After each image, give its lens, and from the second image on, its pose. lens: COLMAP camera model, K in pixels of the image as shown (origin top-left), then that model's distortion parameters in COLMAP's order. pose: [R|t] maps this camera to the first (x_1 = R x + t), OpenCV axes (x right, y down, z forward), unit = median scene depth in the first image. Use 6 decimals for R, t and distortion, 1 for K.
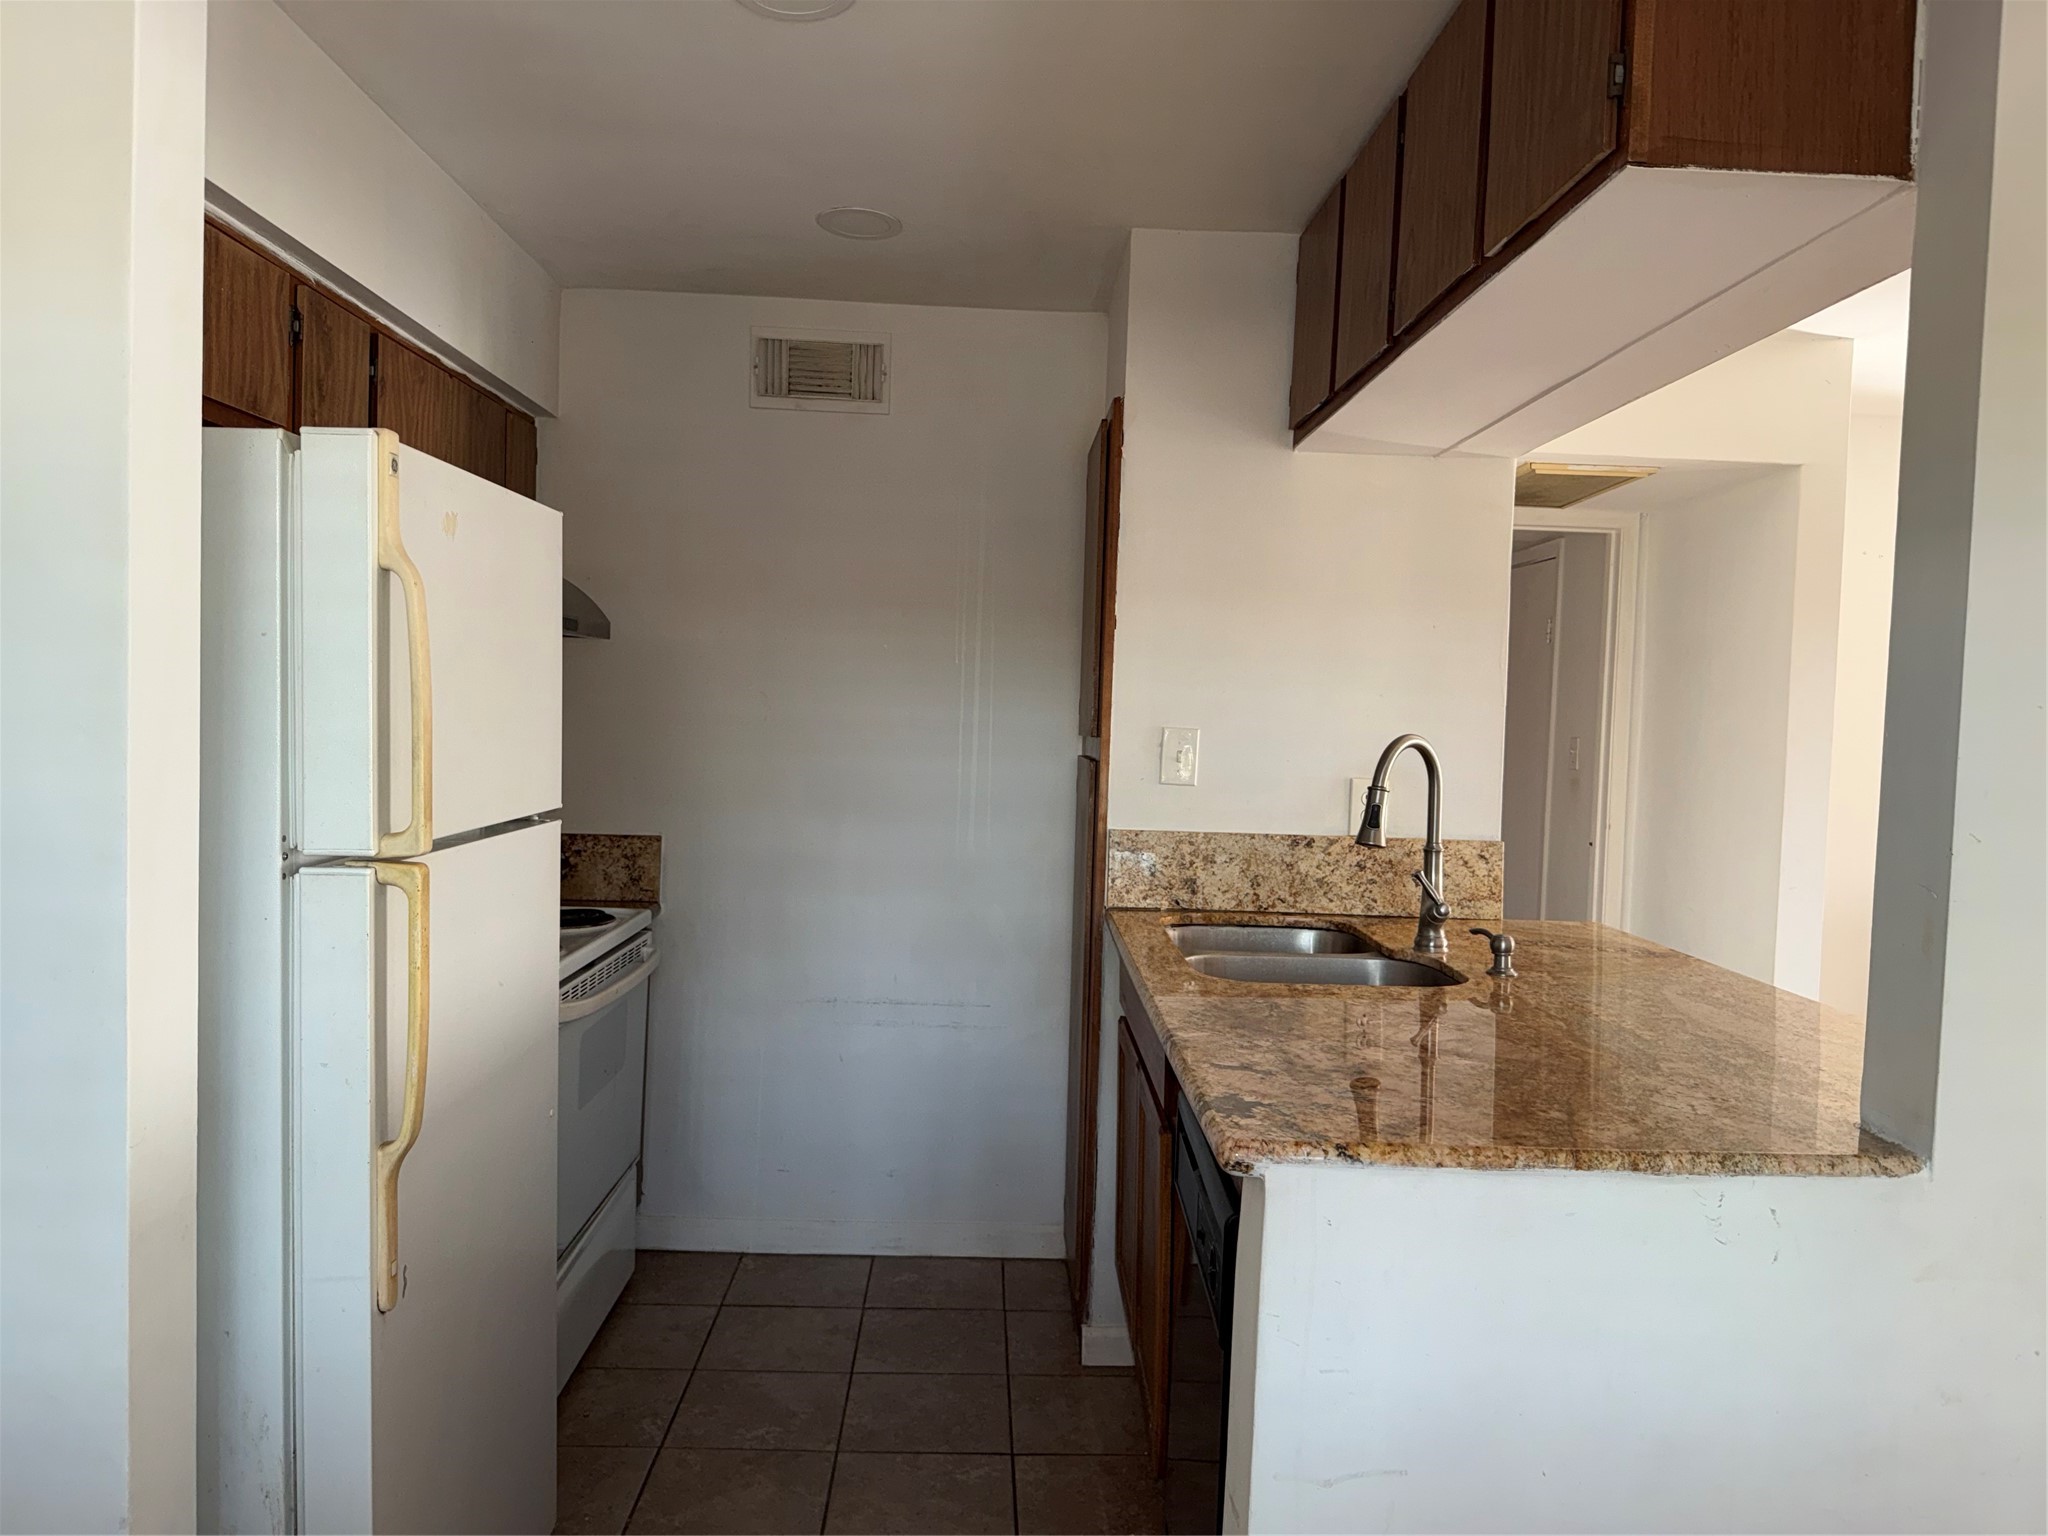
lens RADIAL K [[1446.7, 0, 1024.0], [0, 1446.7, 768.0], [0, 0, 1]] dist [0.153178, -0.000113]
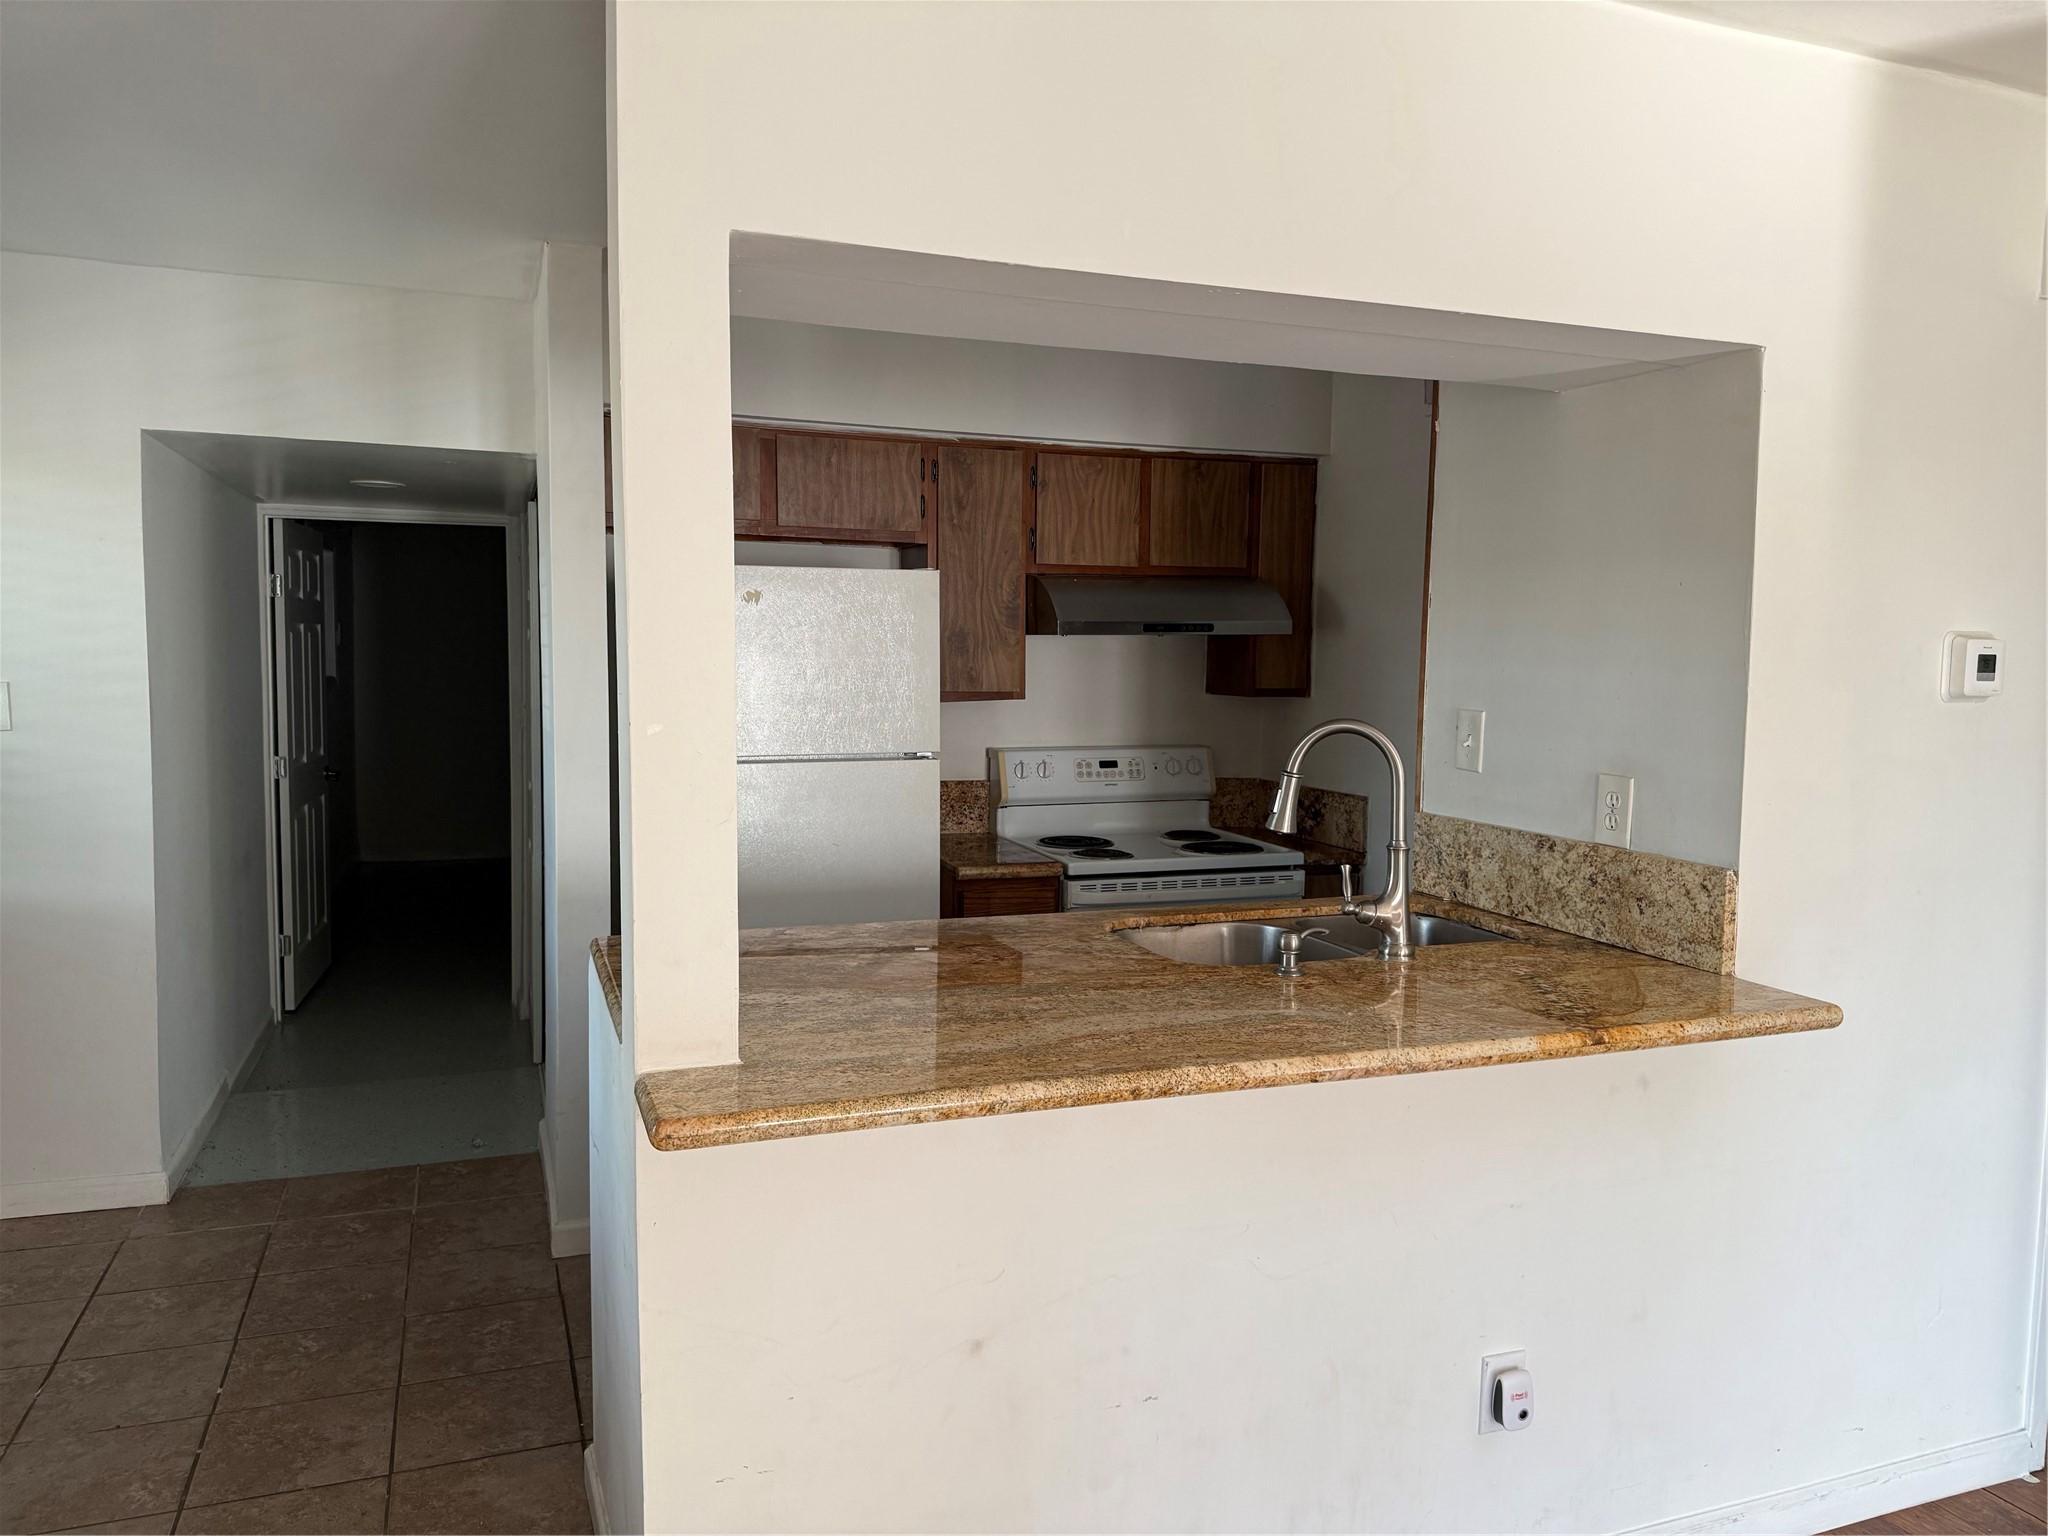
lens RADIAL K [[1440.5, 0, 1024.0], [0, 1440.5, 768.0], [0, 0, 1]] dist [0.105039, -0.227892]
pose [[0.325288, 0.053105, -0.944123, 0.900860], [-0.038729, 0.998332, 0.042811, -0.018923], [0.944822, 0.022639, 0.326802, 0.425245]]
